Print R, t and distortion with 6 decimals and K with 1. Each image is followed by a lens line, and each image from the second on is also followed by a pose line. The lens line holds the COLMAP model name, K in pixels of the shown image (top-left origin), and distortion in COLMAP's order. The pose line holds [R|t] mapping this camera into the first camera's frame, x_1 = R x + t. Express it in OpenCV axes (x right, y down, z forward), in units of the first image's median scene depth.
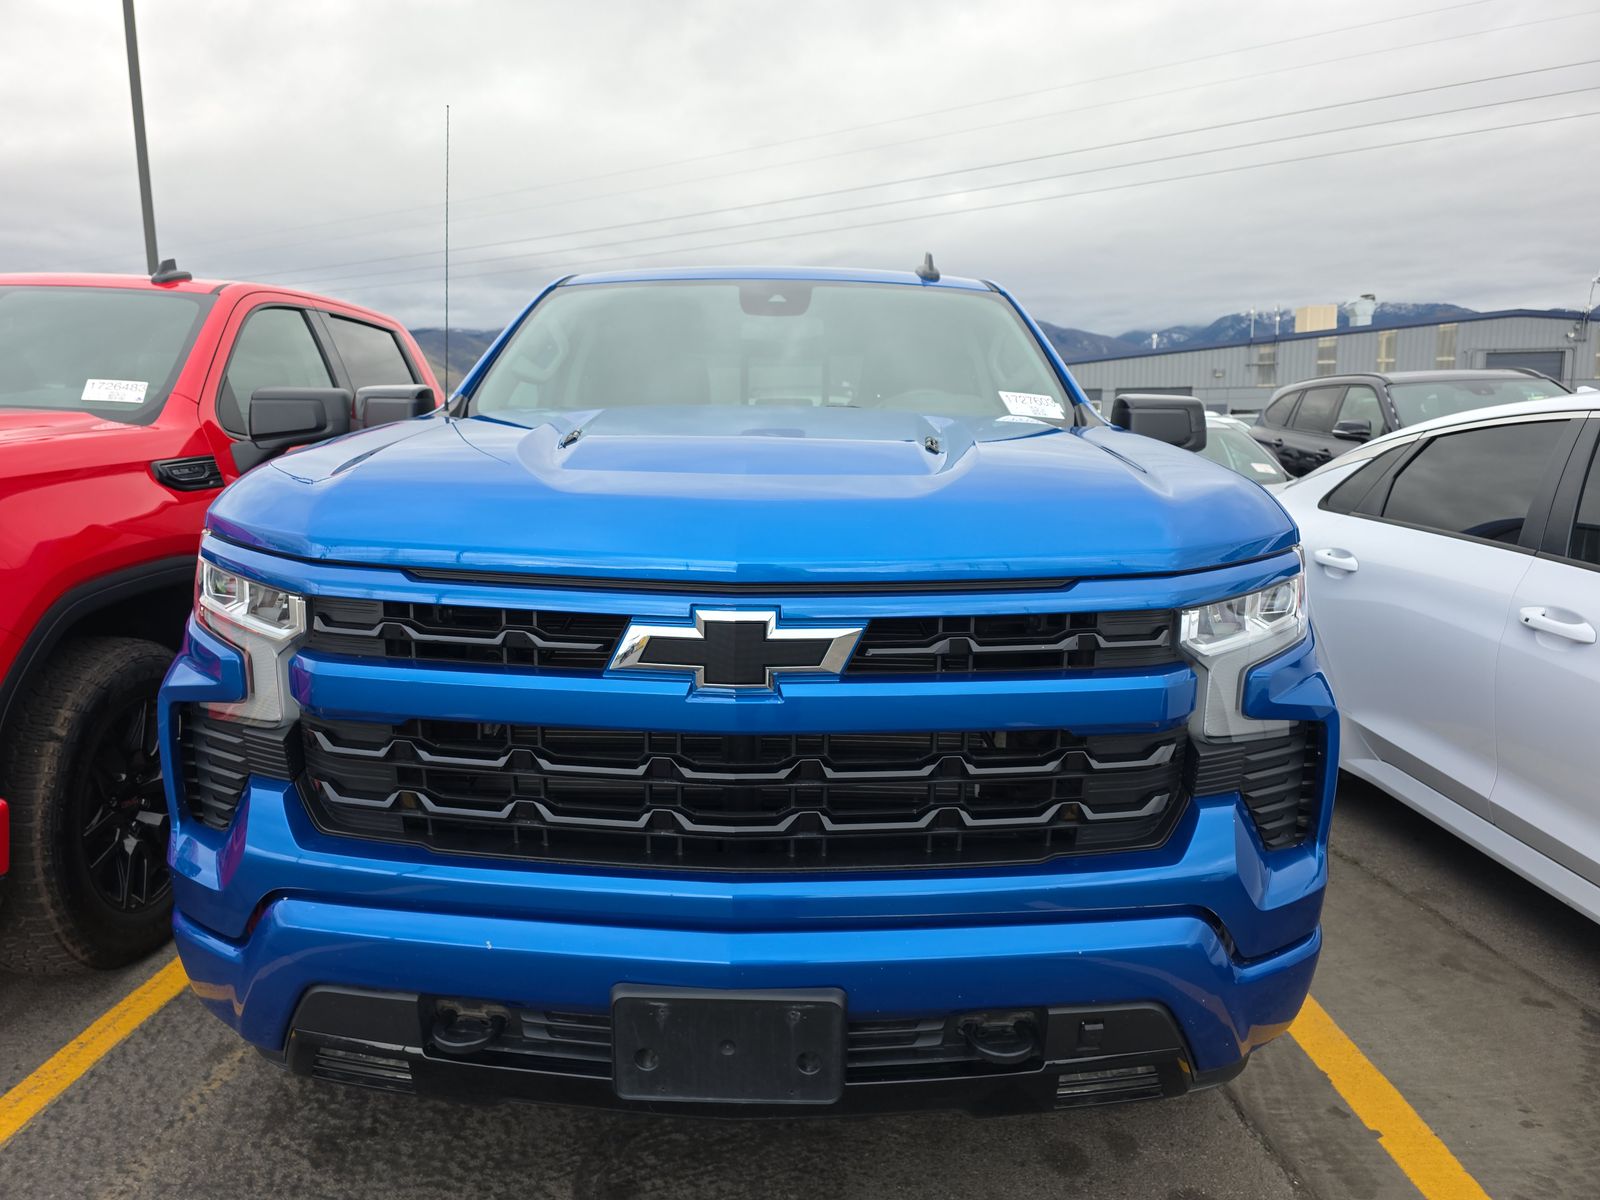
lens RADIAL K [[1084.8, 0, 780.5], [0, 1084.8, 598.8], [0, 0, 1]] dist [0.049505, -0.049879]
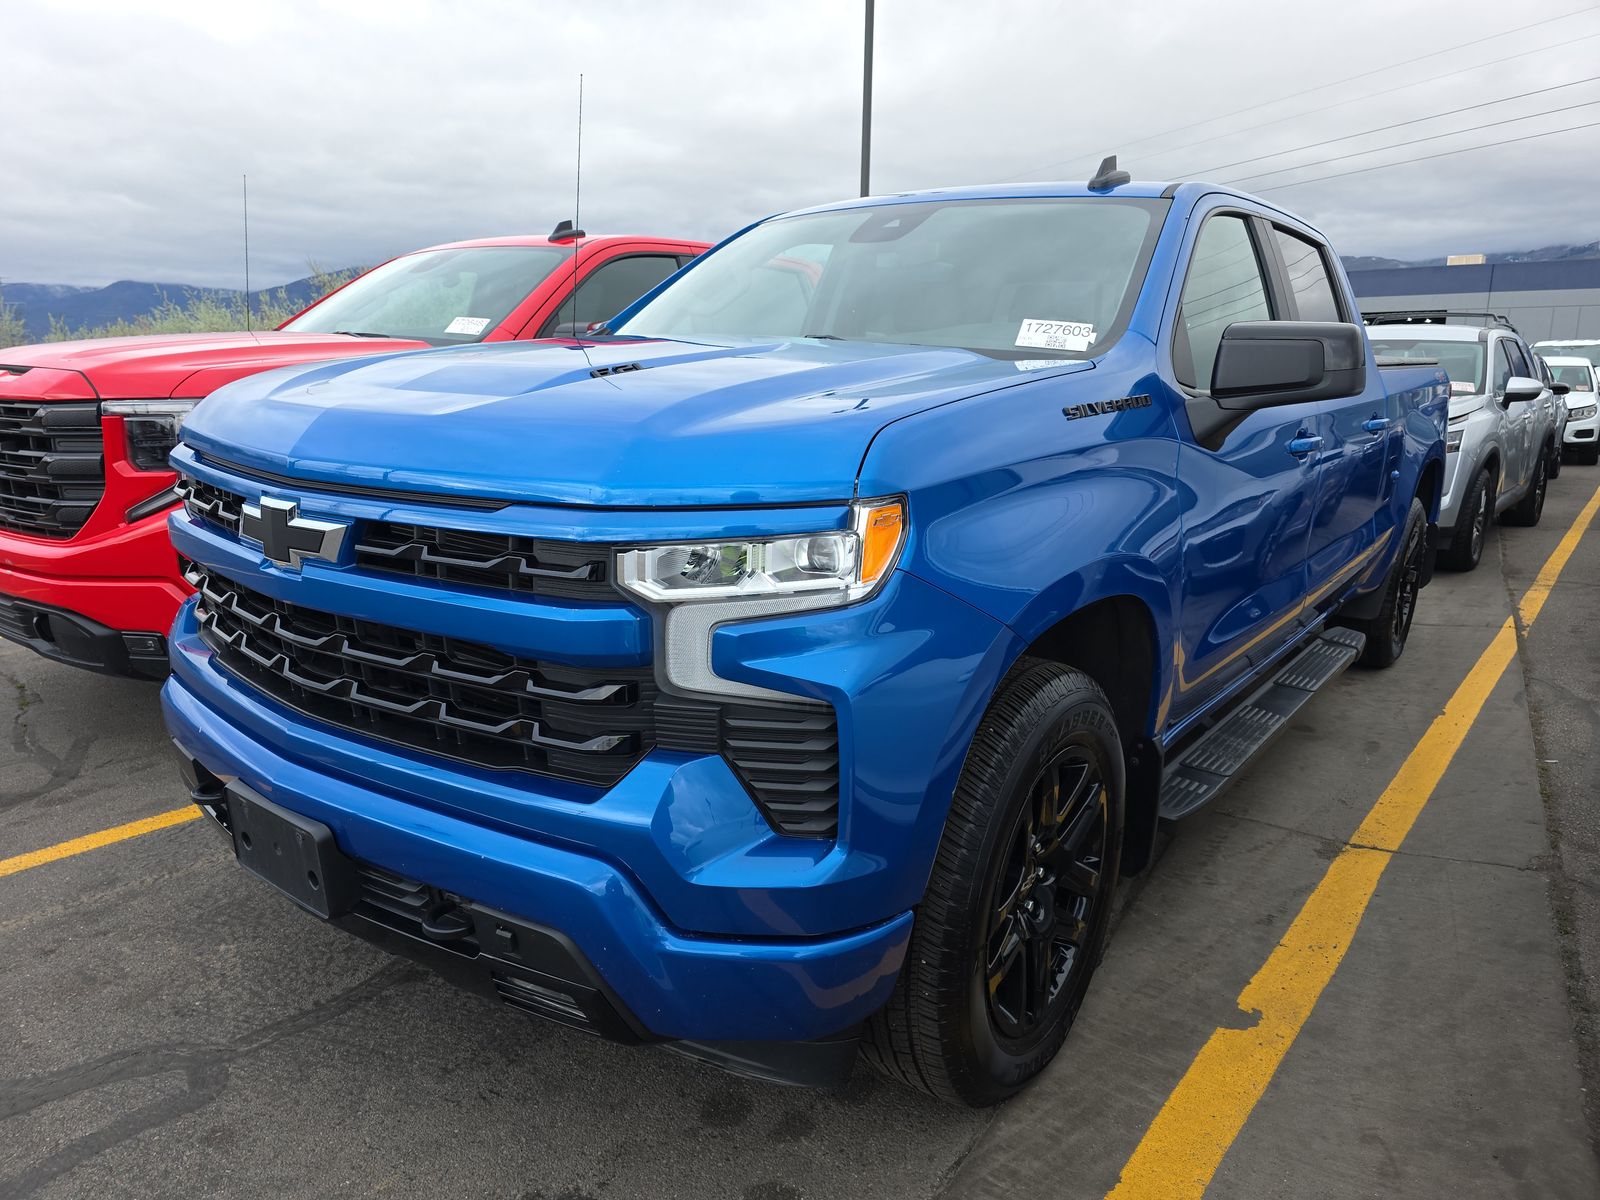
lens RADIAL K [[1094.1, 0, 800.0], [0, 1094.1, 600.0], [0, 0, 1]] dist [0.054884, -0.047963]
pose [[0.798630, 0.140090, -0.585291, 1.044043], [-0.108652, 0.990112, 0.088729, -0.045527], [0.591934, -0.007269, 0.805954, 0.311207]]
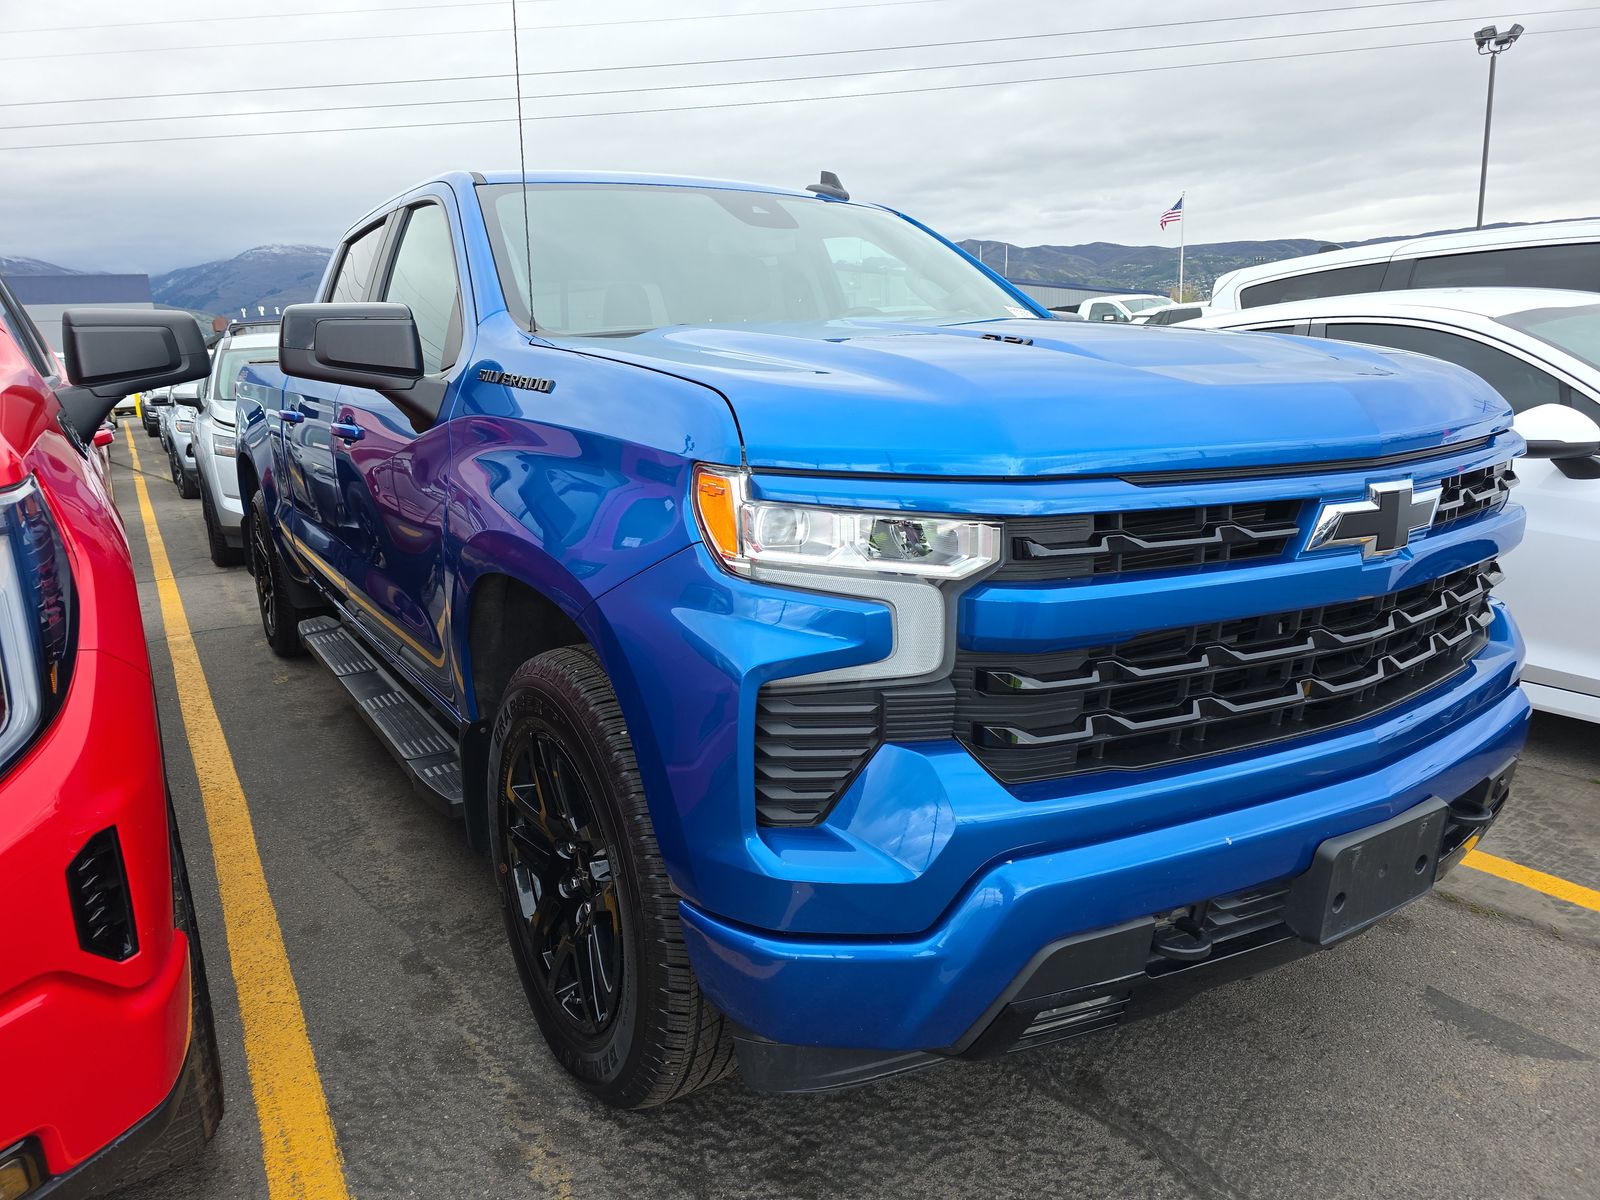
lens RADIAL K [[1084.8, 0, 780.5], [0, 1084.8, 598.8], [0, 0, 1]] dist [0.049505, -0.049879]
pose [[0.829065, -0.146809, 0.539536, -1.058027], [0.119710, 0.989146, 0.085200, -0.035793], [-0.546188, -0.006049, 0.837641, 0.364289]]
